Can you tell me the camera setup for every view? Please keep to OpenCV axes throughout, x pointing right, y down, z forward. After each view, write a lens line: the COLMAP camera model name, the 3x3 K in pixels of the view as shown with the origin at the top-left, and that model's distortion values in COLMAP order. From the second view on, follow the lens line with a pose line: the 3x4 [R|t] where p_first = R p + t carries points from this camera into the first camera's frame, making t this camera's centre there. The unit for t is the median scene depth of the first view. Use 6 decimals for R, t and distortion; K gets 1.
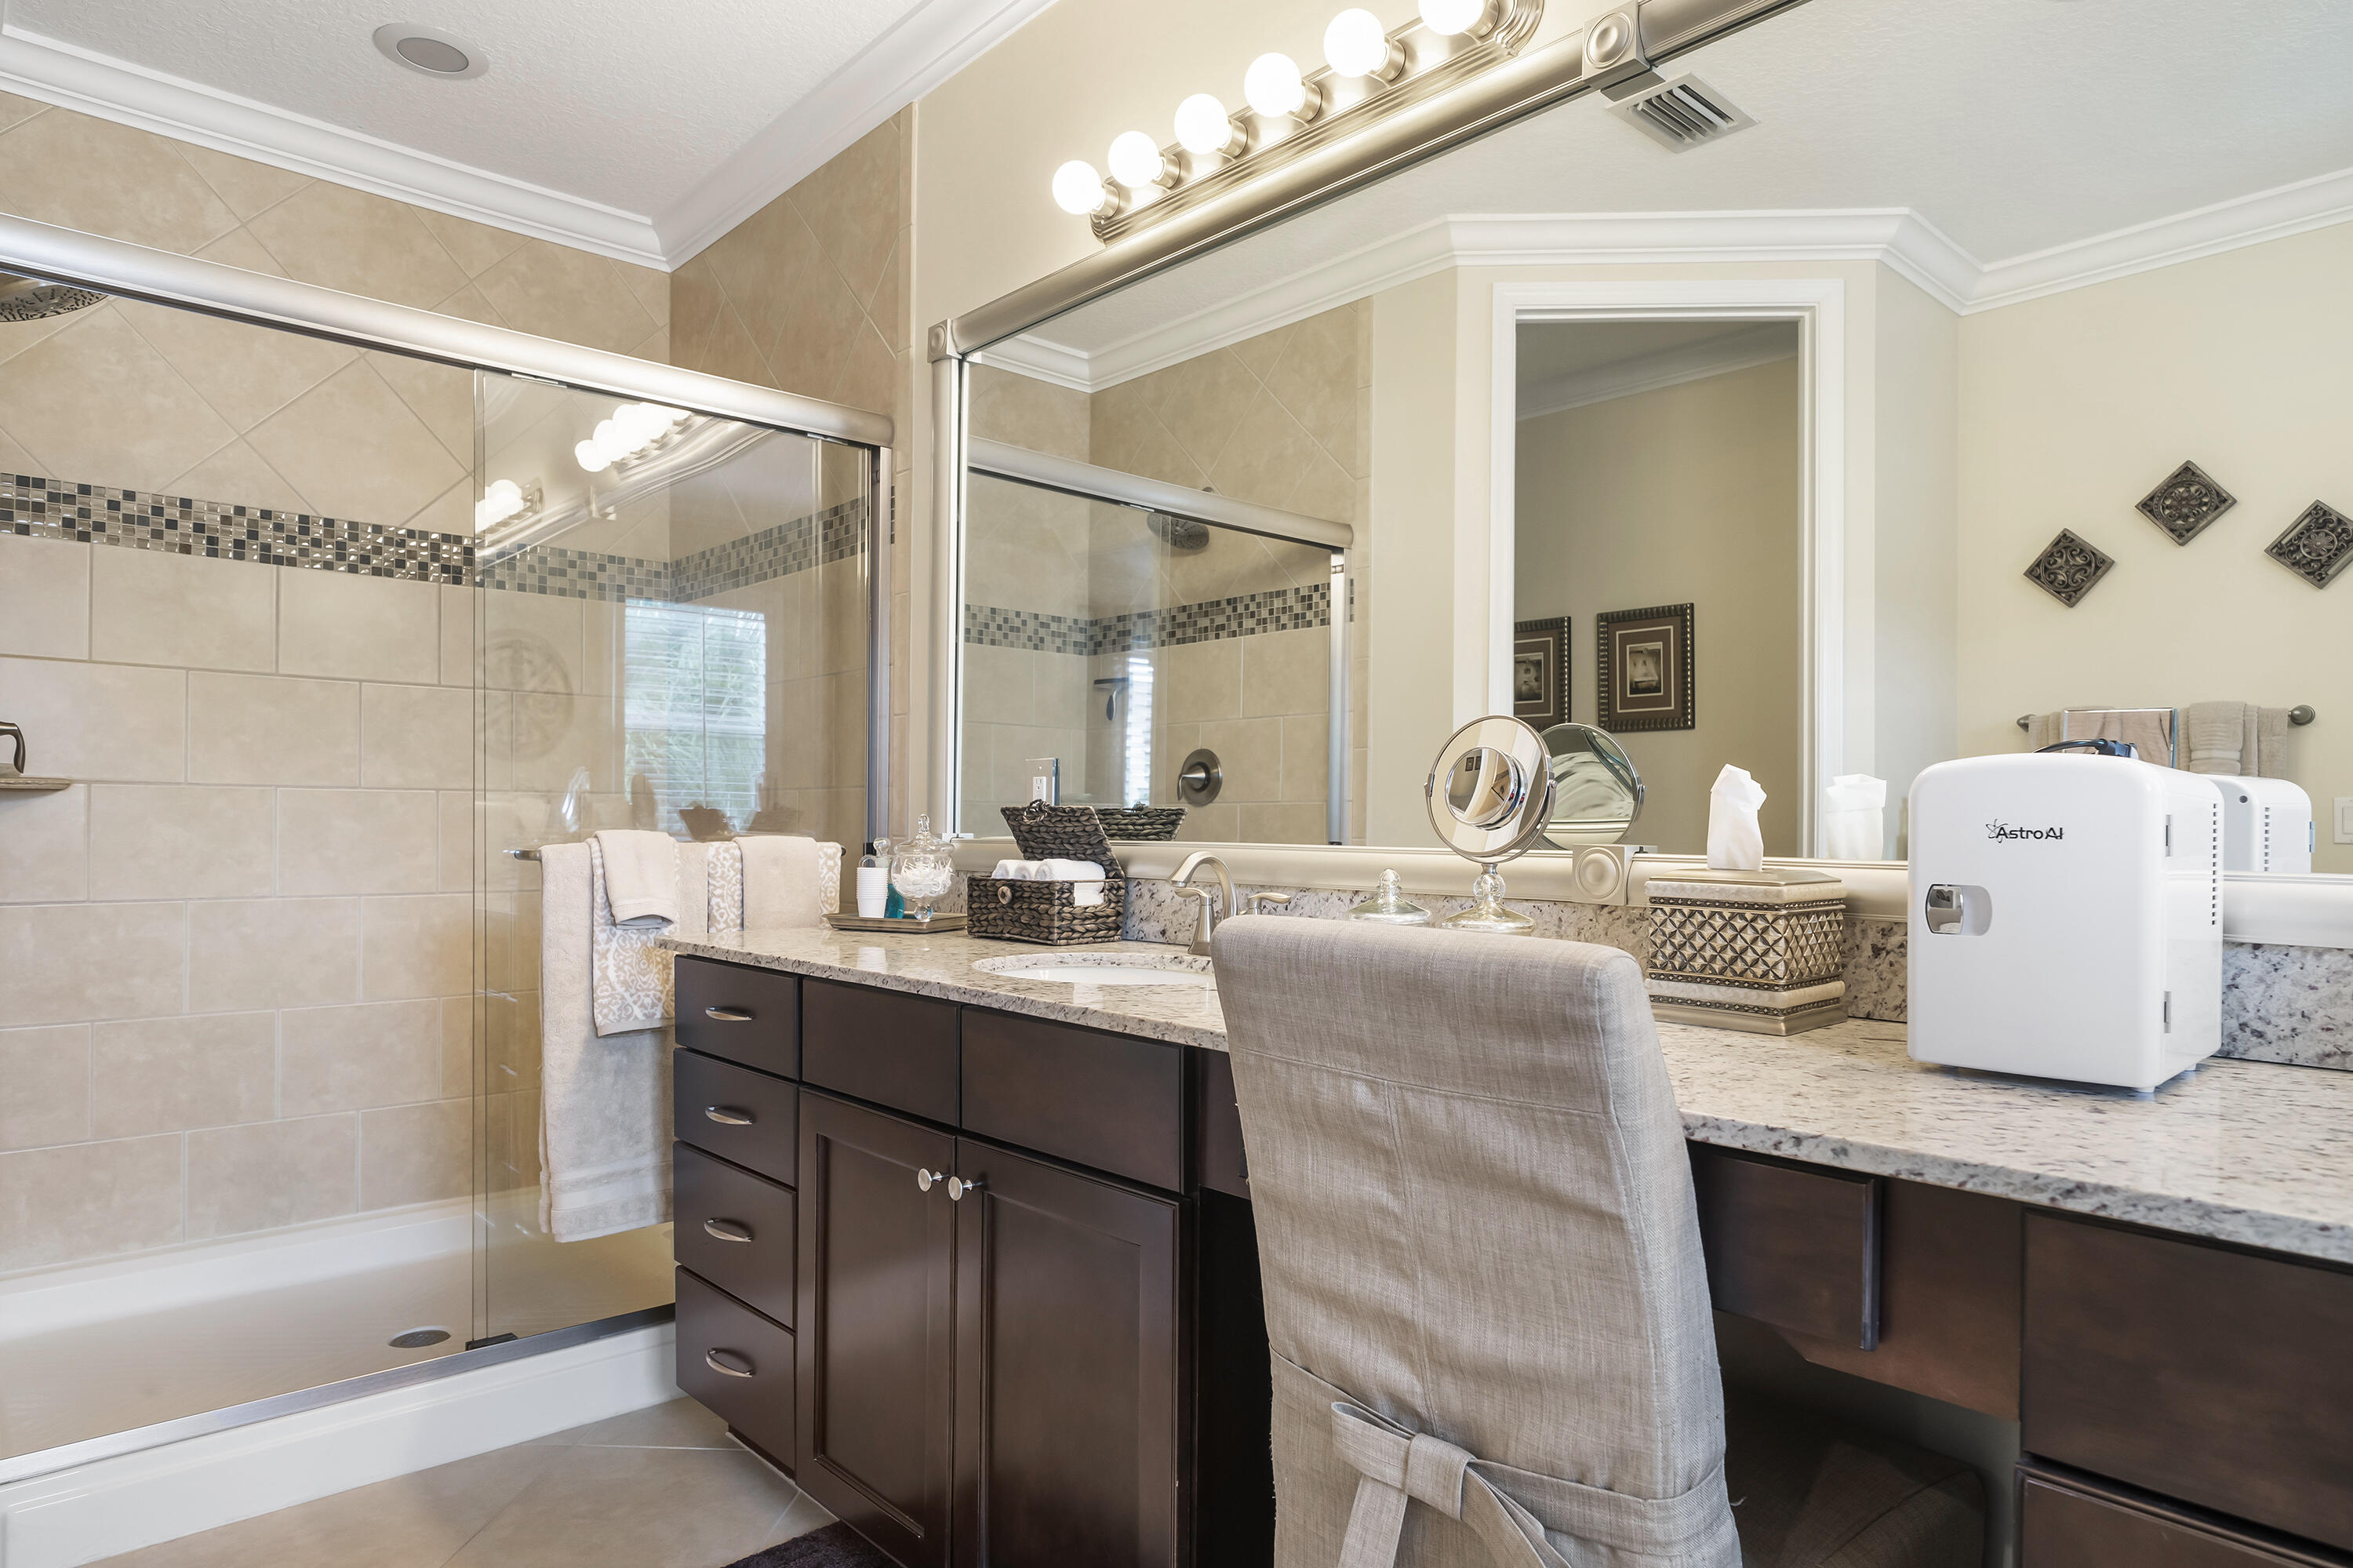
lens RADIAL K [[1377.6, 0, 1202.4], [0, 1377.6, 827.9], [0, 0, 1]] dist [-0.007133, -0.000531]
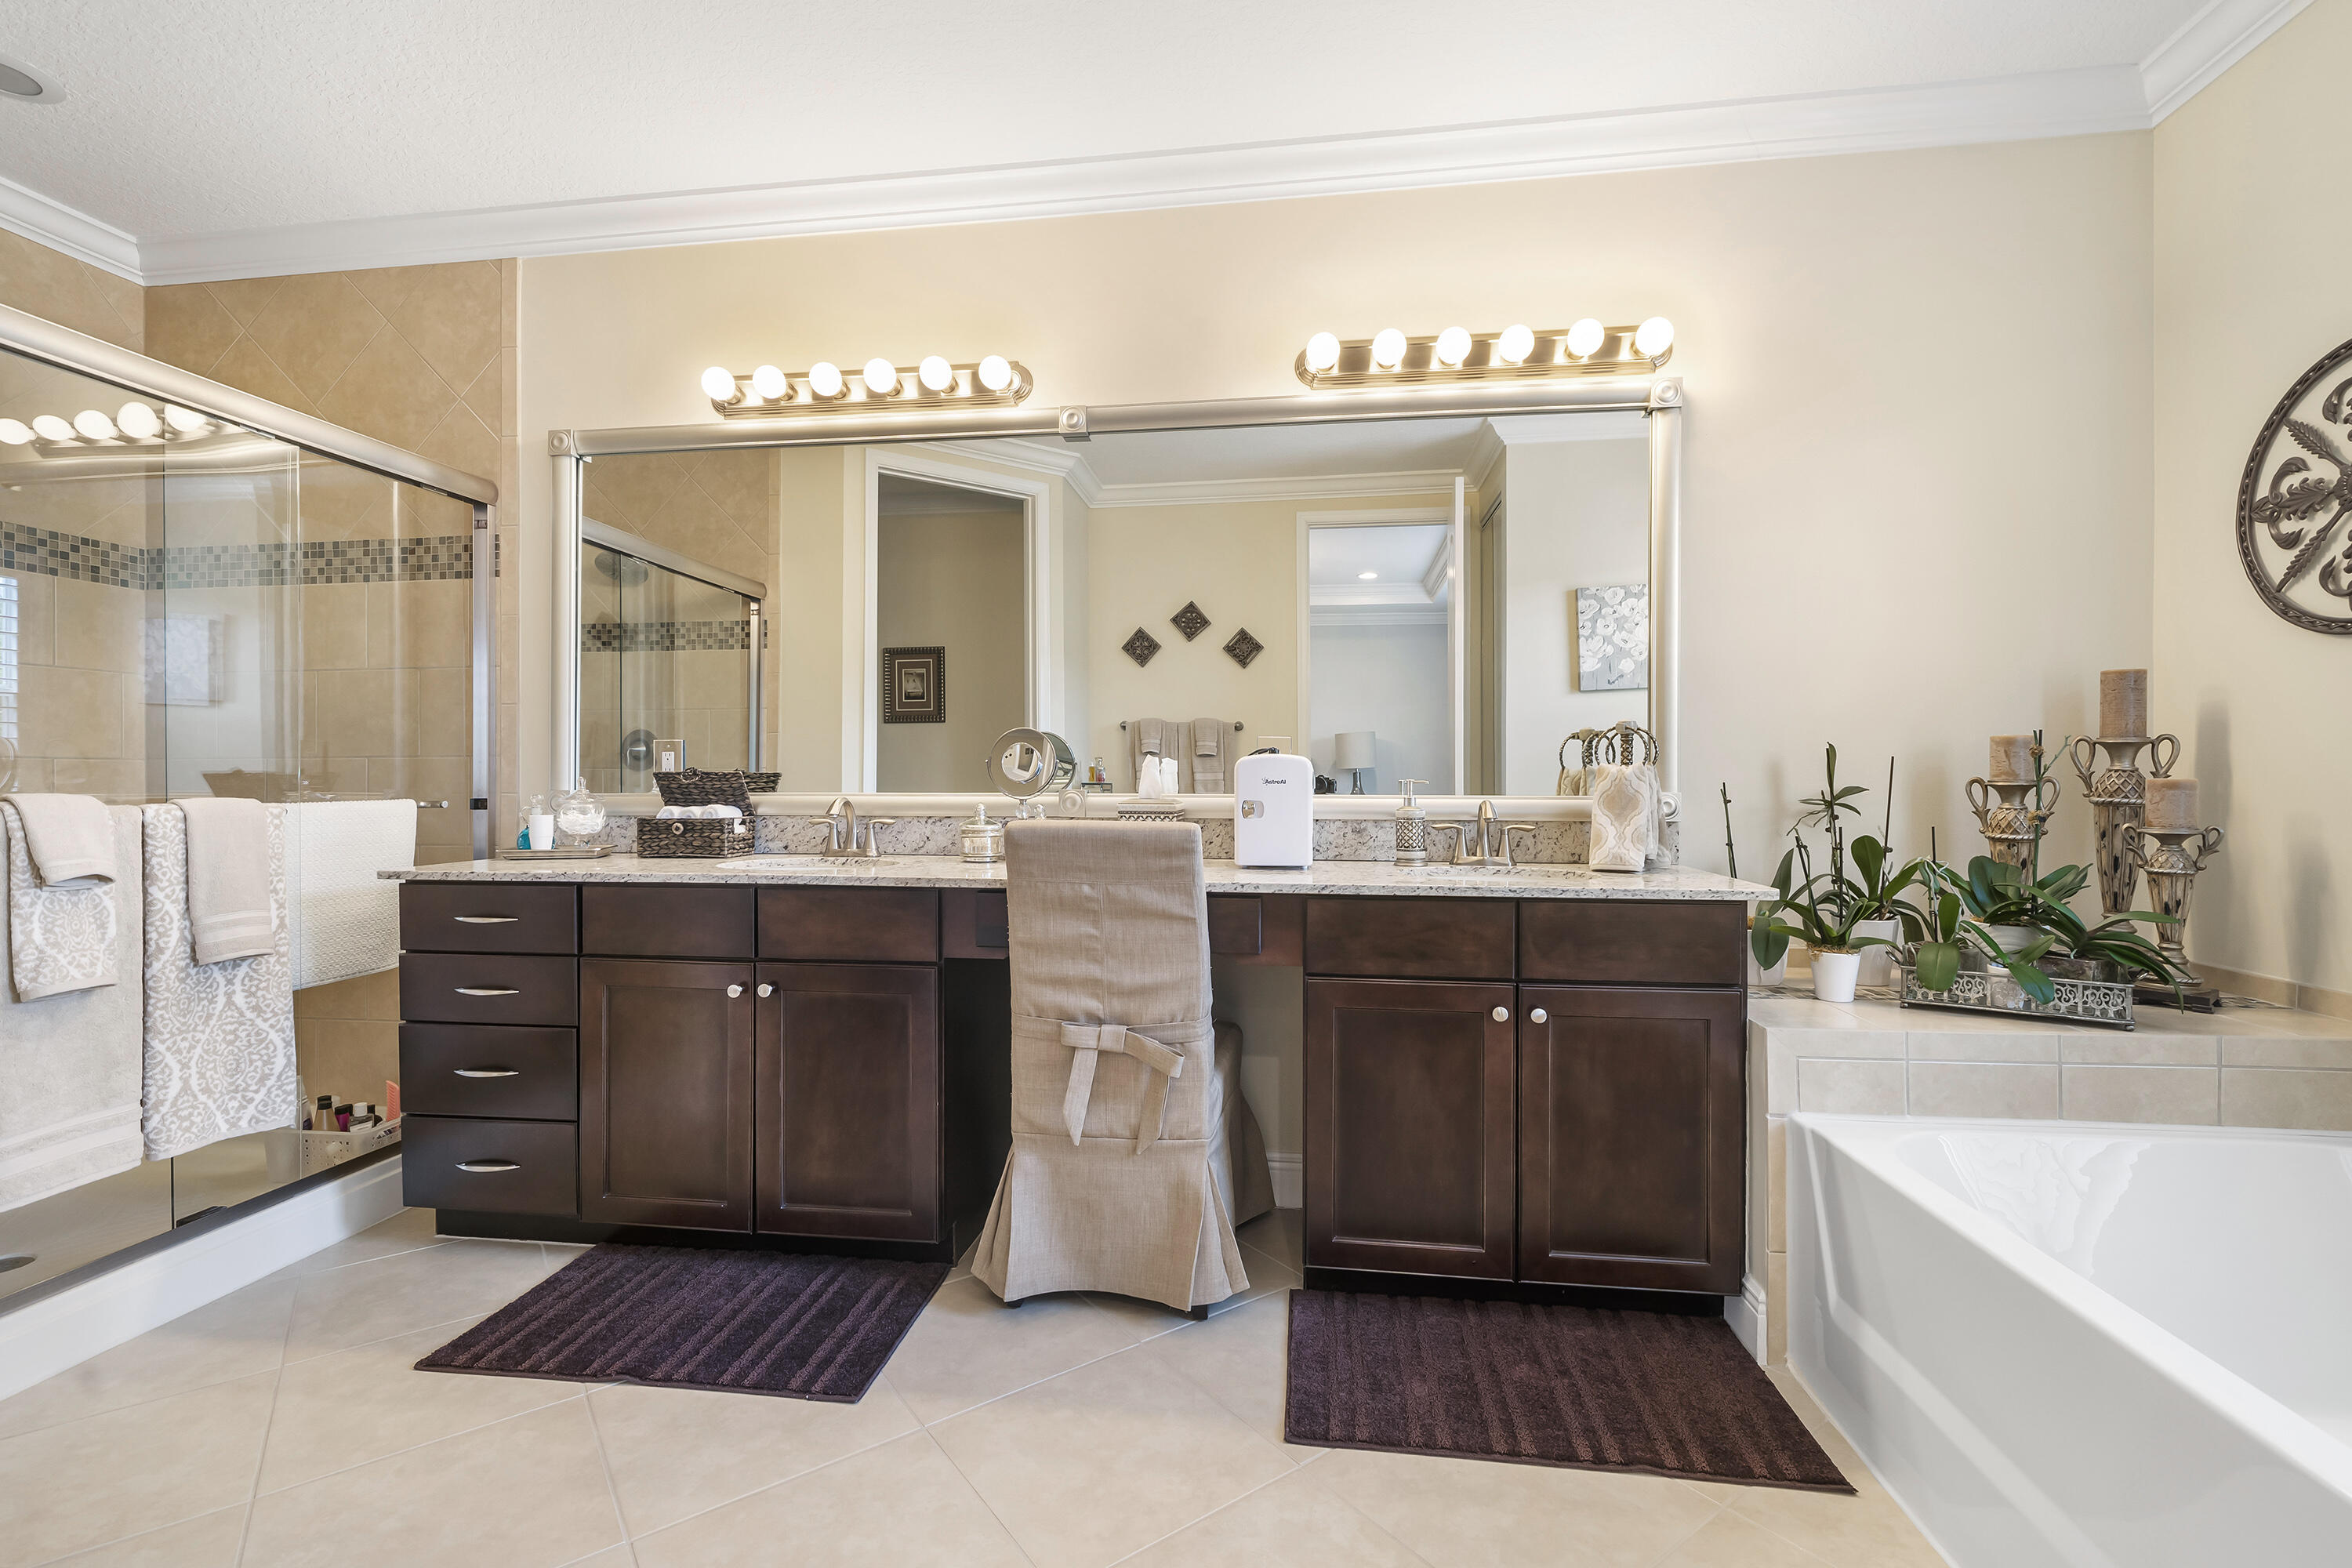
lens RADIAL K [[1007.6, 0, 1170.9], [0, 1007.6, 782.6], [0, 0, 1]] dist [0.012392, 0.000289]
pose [[0.773332, -0.009594, 0.633928, -0.368405], [0.010131, 0.999945, 0.002774, -0.000901], [-0.633920, 0.004277, 0.773387, -0.201826]]
